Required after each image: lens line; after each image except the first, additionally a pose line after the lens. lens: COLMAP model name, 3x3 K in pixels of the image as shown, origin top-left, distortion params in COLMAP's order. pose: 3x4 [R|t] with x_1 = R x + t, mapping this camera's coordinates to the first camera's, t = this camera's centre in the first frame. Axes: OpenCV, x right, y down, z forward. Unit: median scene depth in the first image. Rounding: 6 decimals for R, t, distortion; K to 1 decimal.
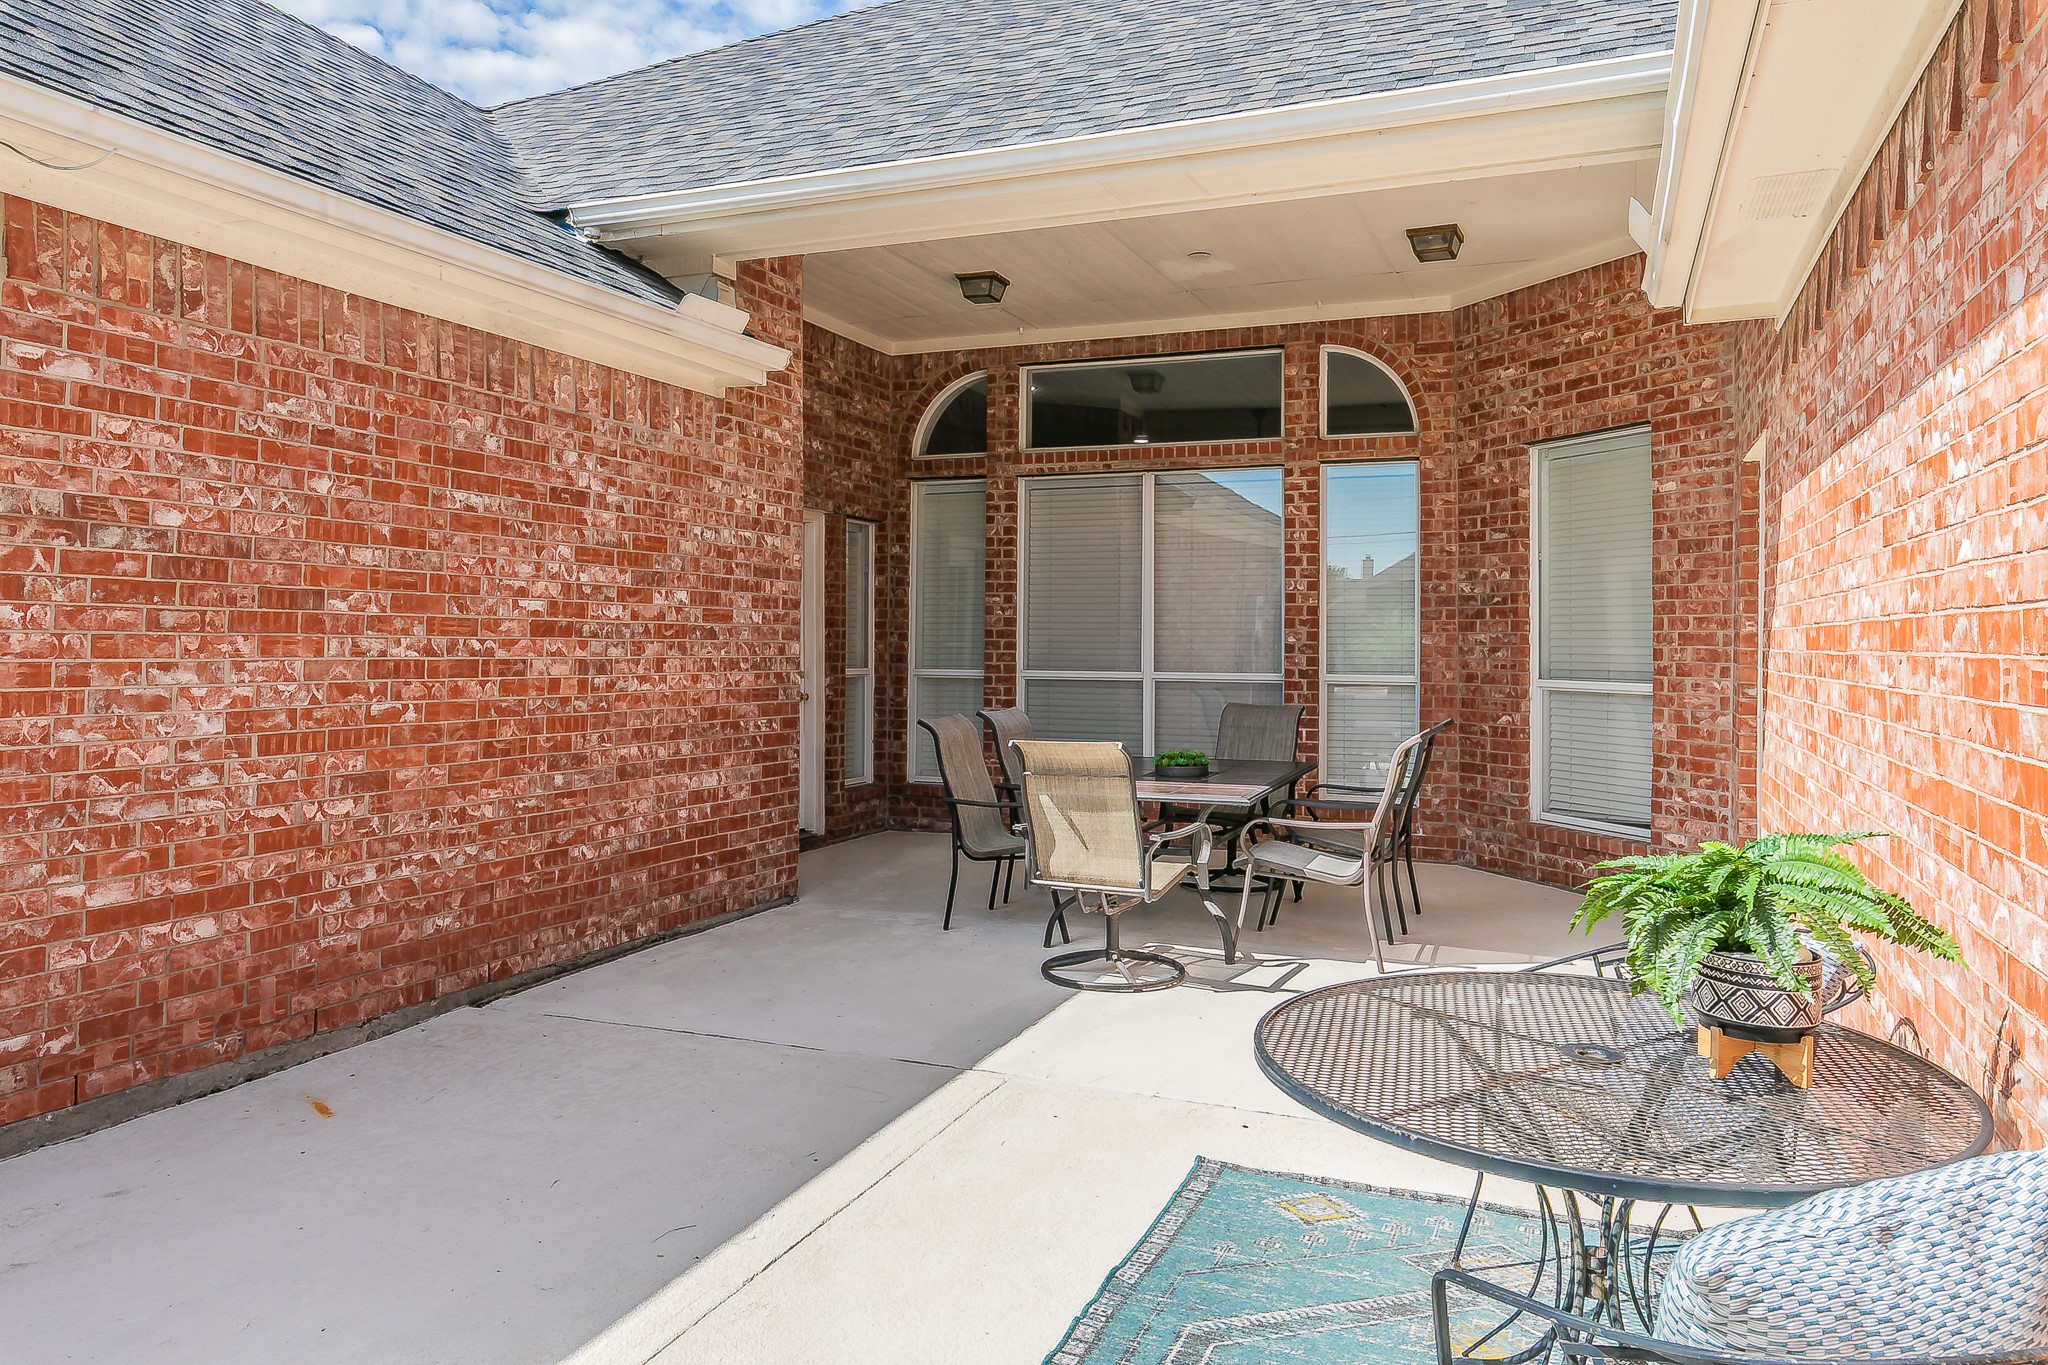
lens RADIAL K [[1342.2, 0, 1097.9], [0, 1342.2, 615.2], [0, 0, 1]] dist [-0.003753, -0.000394]
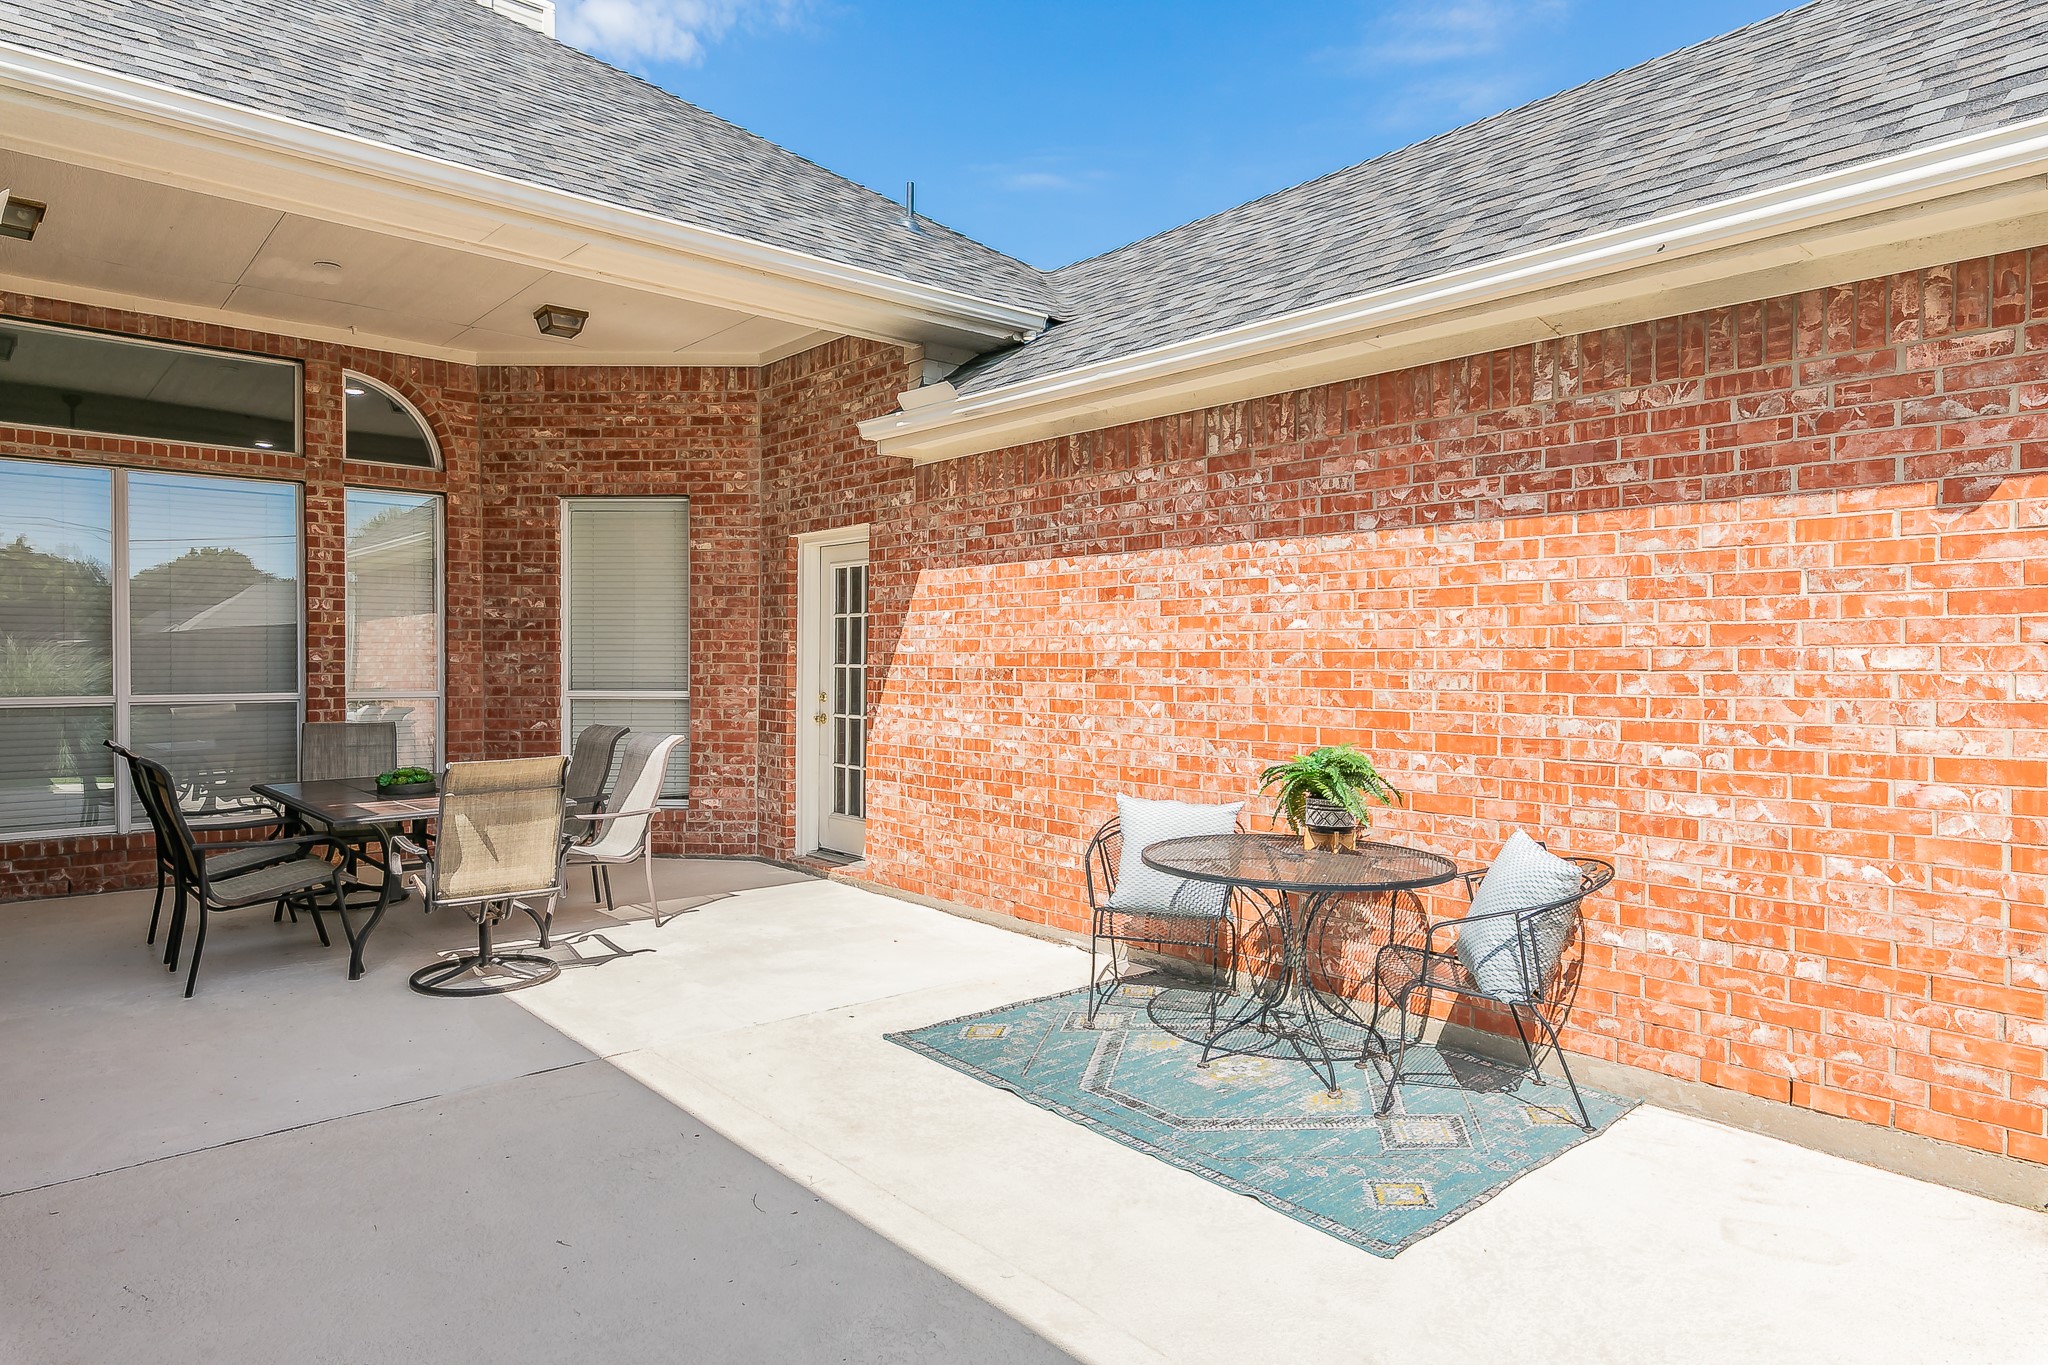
lens RADIAL K [[1176.5, 0, 991.7], [0, 1176.5, 673.3], [0, 0, 1]] dist [0.003047, 0.000669]
pose [[0.473585, -0.014976, 0.880621, -0.430219], [-0.016839, 0.999519, 0.026053, -0.002287], [-0.880587, -0.027167, 0.473105, 0.152449]]
